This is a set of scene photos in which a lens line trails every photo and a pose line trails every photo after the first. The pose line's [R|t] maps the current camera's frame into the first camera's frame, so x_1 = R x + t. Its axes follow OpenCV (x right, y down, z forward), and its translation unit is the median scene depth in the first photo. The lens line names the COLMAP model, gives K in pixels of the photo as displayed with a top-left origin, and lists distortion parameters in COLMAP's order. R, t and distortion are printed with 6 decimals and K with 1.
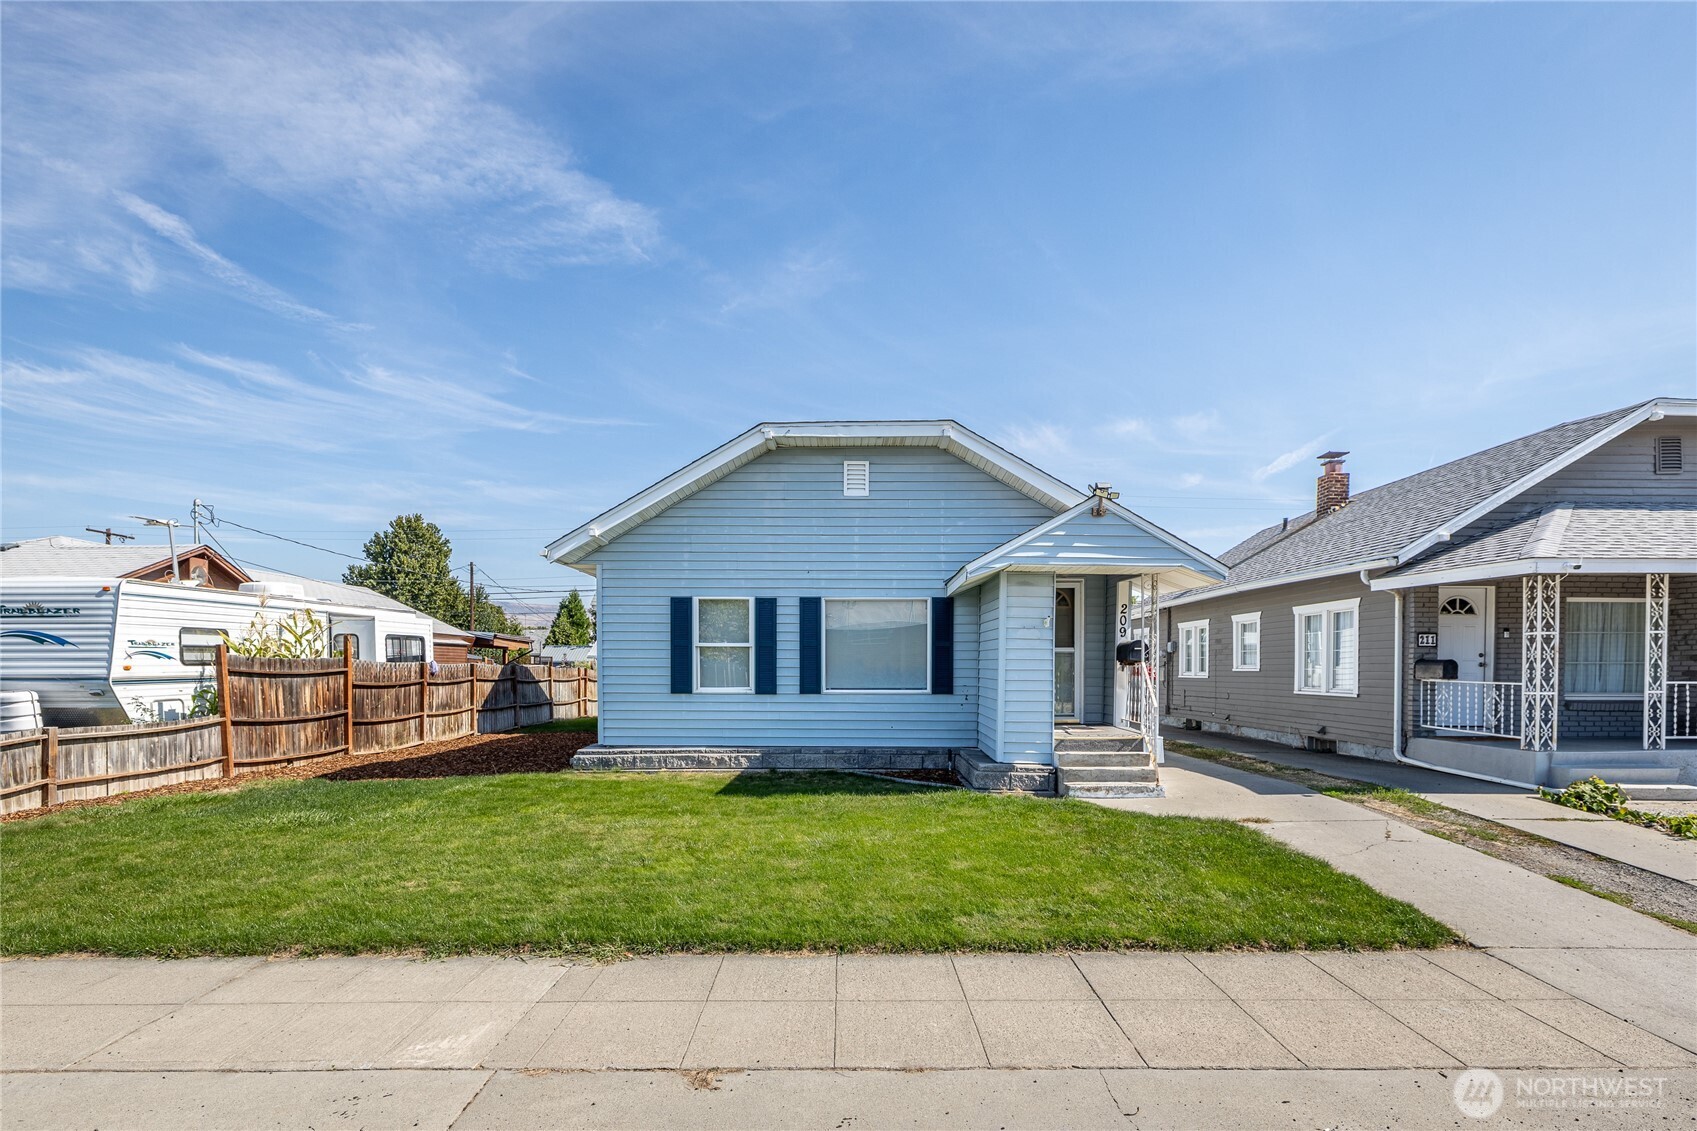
lens RADIAL K [[801.0, 0, 847.9], [0, 801.0, 671.2], [0, 0, 1]] dist [0.001171, 0.000283]
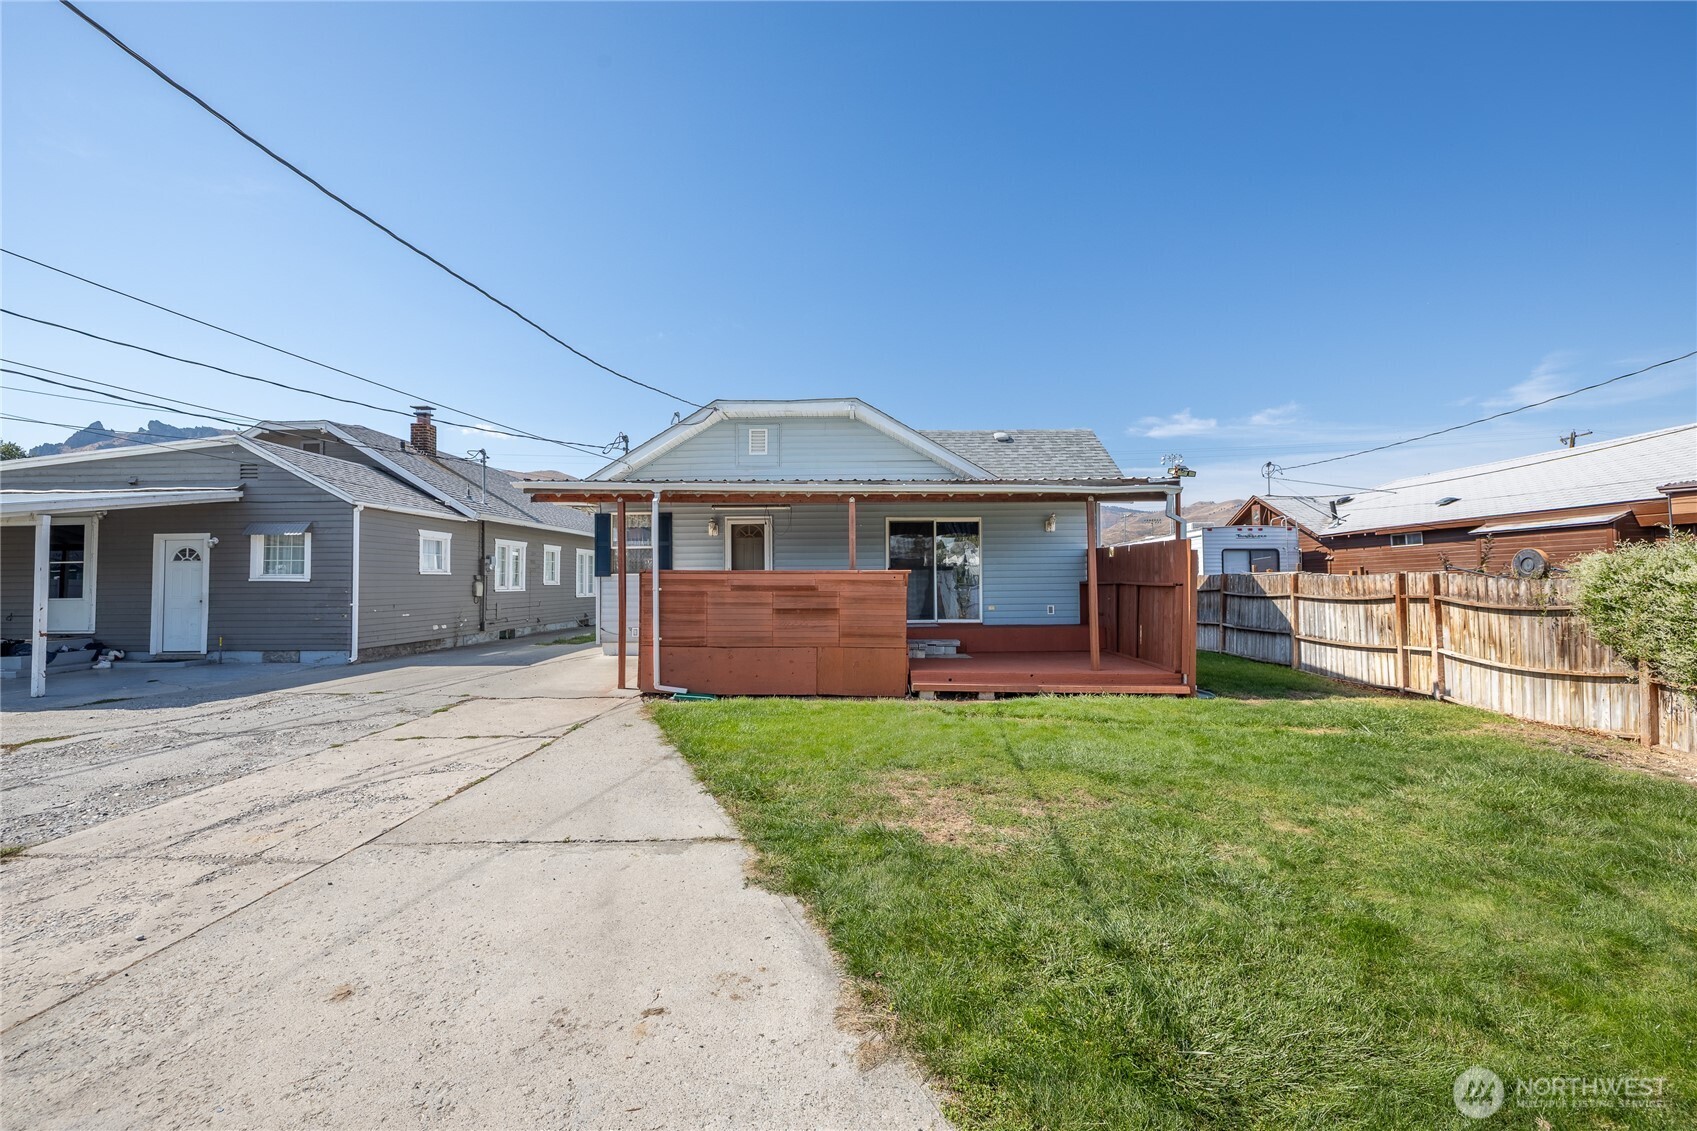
lens RADIAL K [[718.6, 0, 848.5], [0, 718.6, 565.5], [0, 0, 1]] dist [0.002037, 0.000048]
pose [[-0.999919, 0.003950, 0.012136, -0.051215], [0.003628, 0.999645, -0.026413, 0.000166], [-0.012236, -0.026367, -0.999577, 1.996375]]
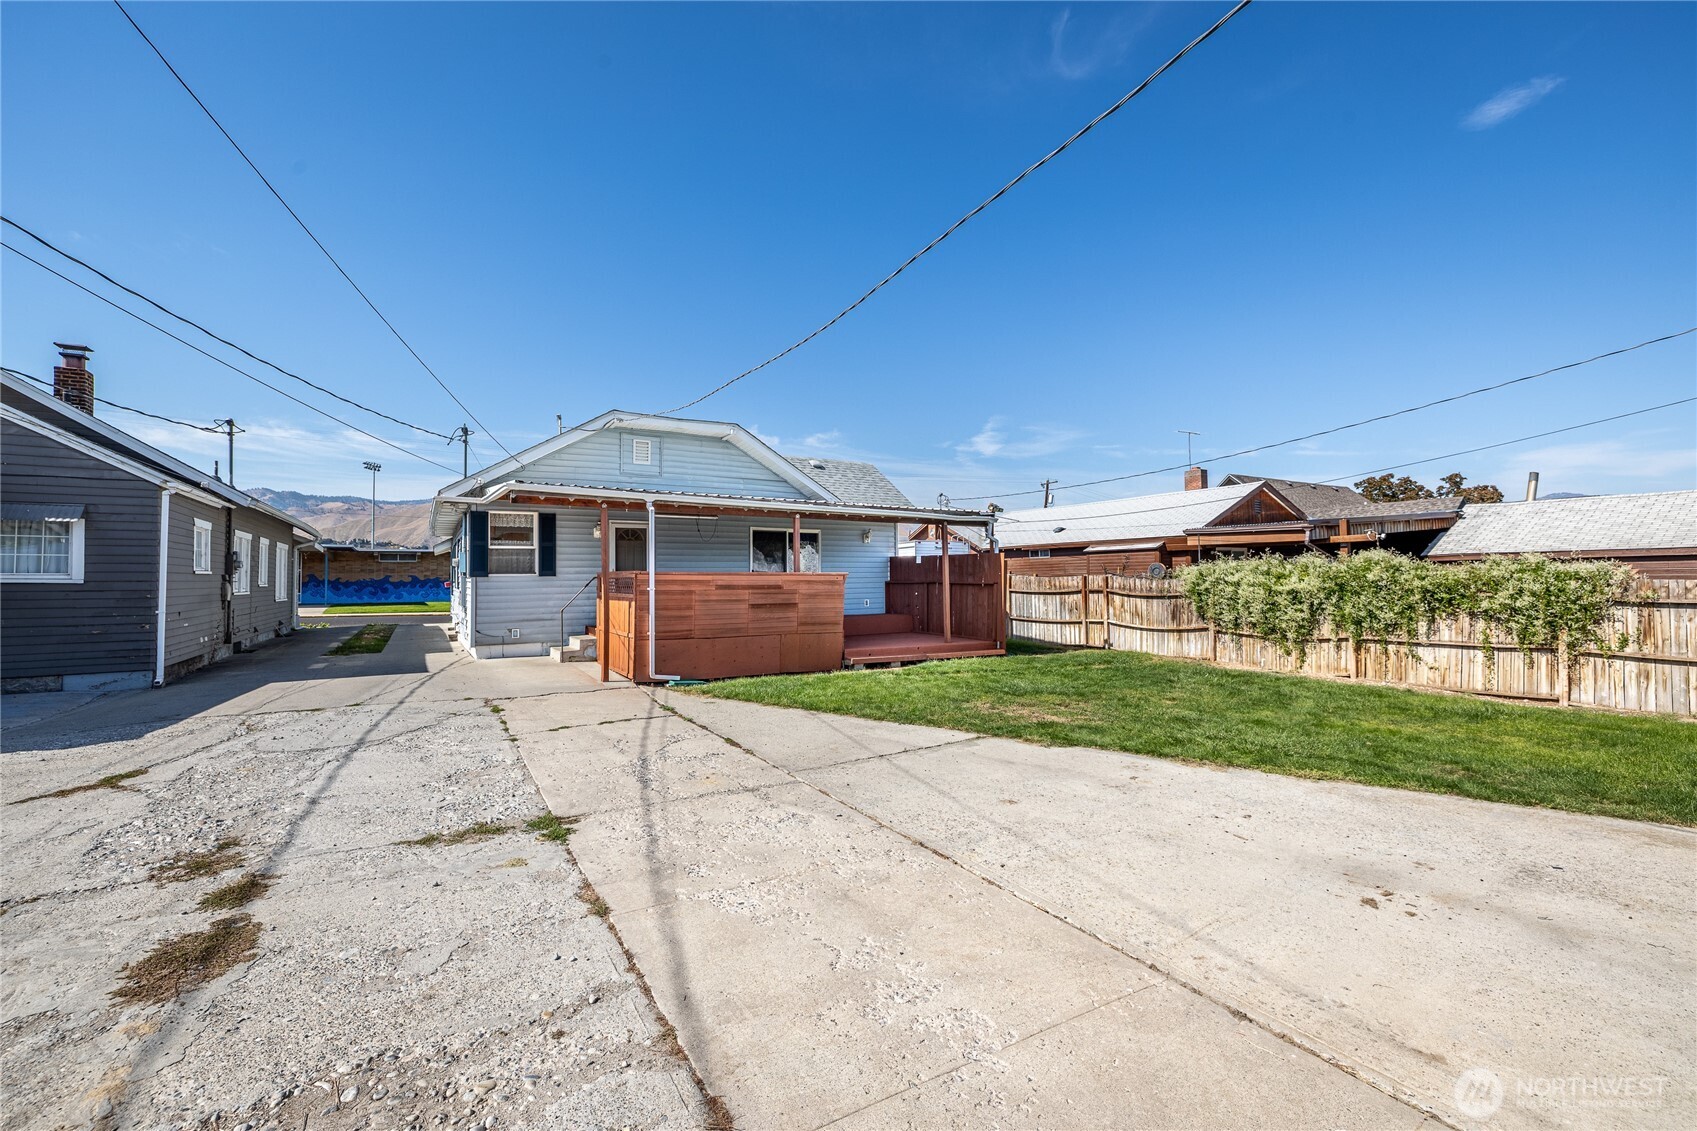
lens RADIAL K [[718.6, 0, 848.5], [0, 718.6, 565.5], [0, 0, 1]] dist [0.002037, 0.000048]
pose [[-0.844052, -0.006281, -0.536225, 0.284413], [0.007632, 0.999689, -0.023723, -0.000643], [0.536208, -0.024116, -0.843741, 2.053574]]
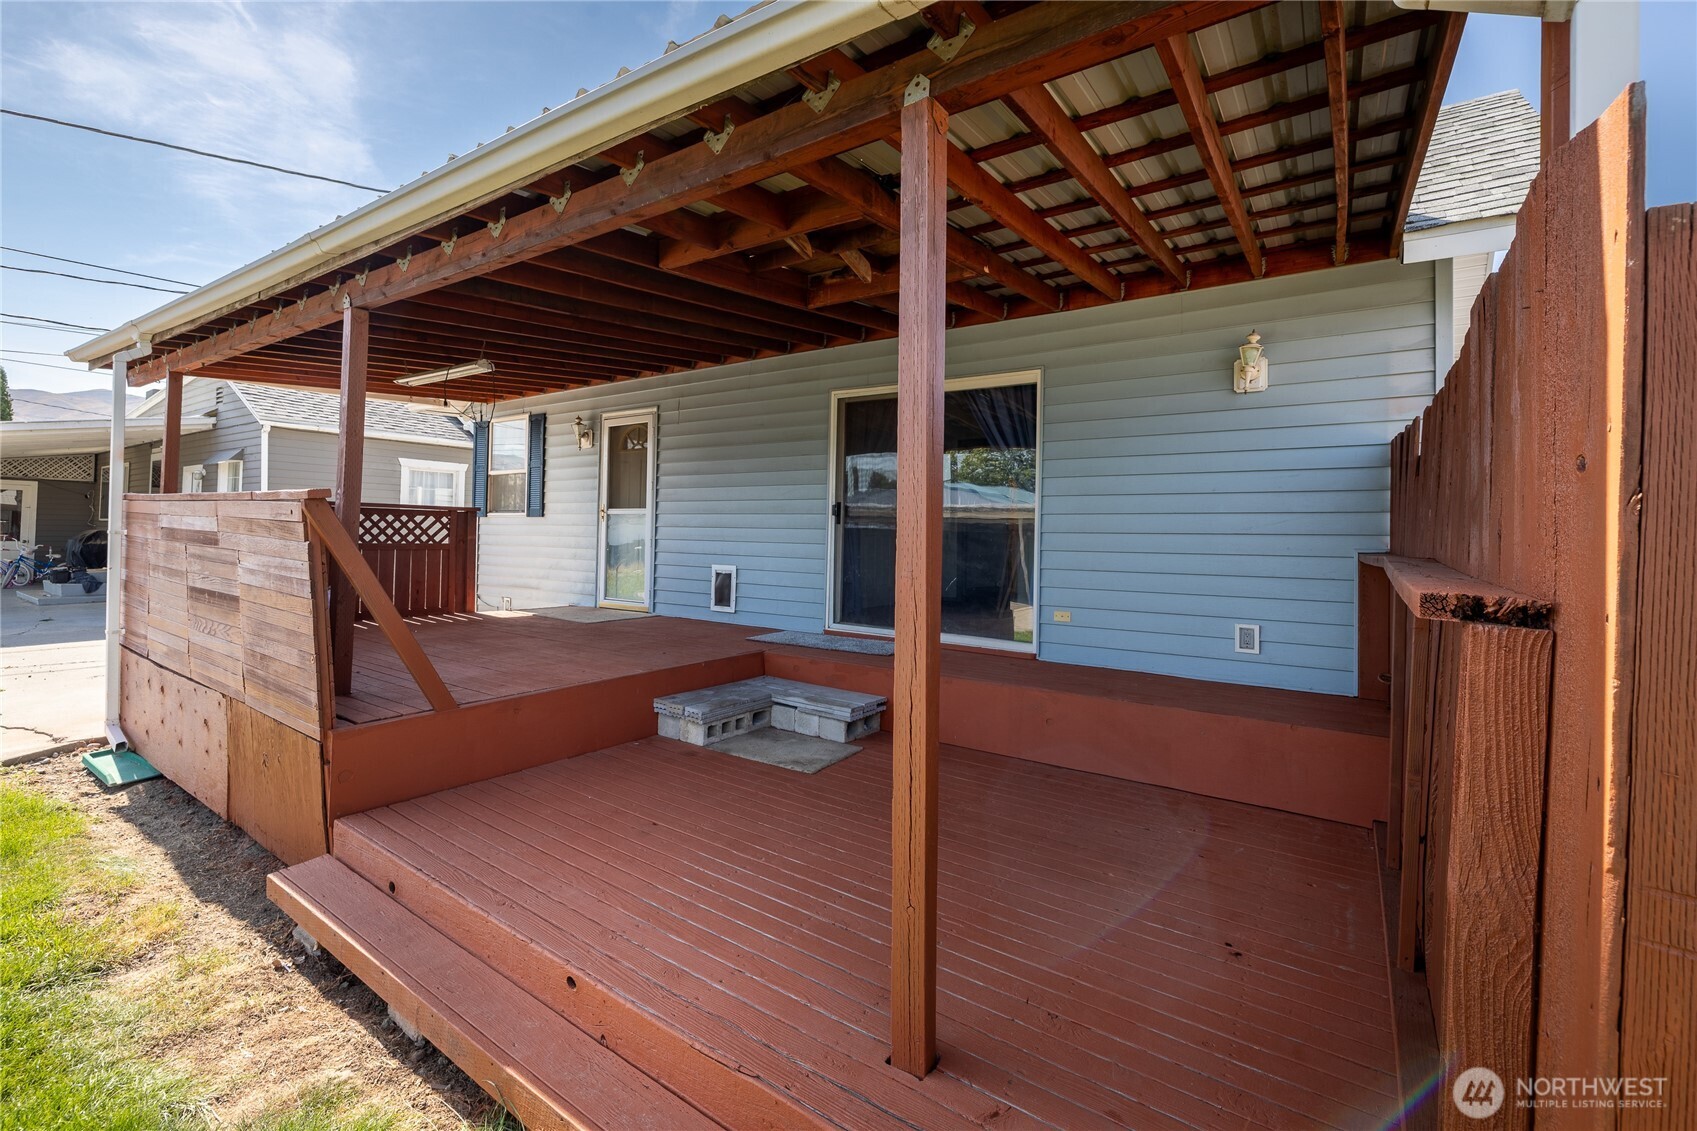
lens RADIAL K [[741.6, 0, 854.7], [0, 741.6, 524.0], [0, 0, 1]] dist [0.001873, -0.000085]
pose [[-0.817297, -0.013547, 0.576057, -0.287375], [-0.019467, 0.999802, -0.004108, -0.006971], [-0.575887, -0.014572, -0.817399, 1.523177]]
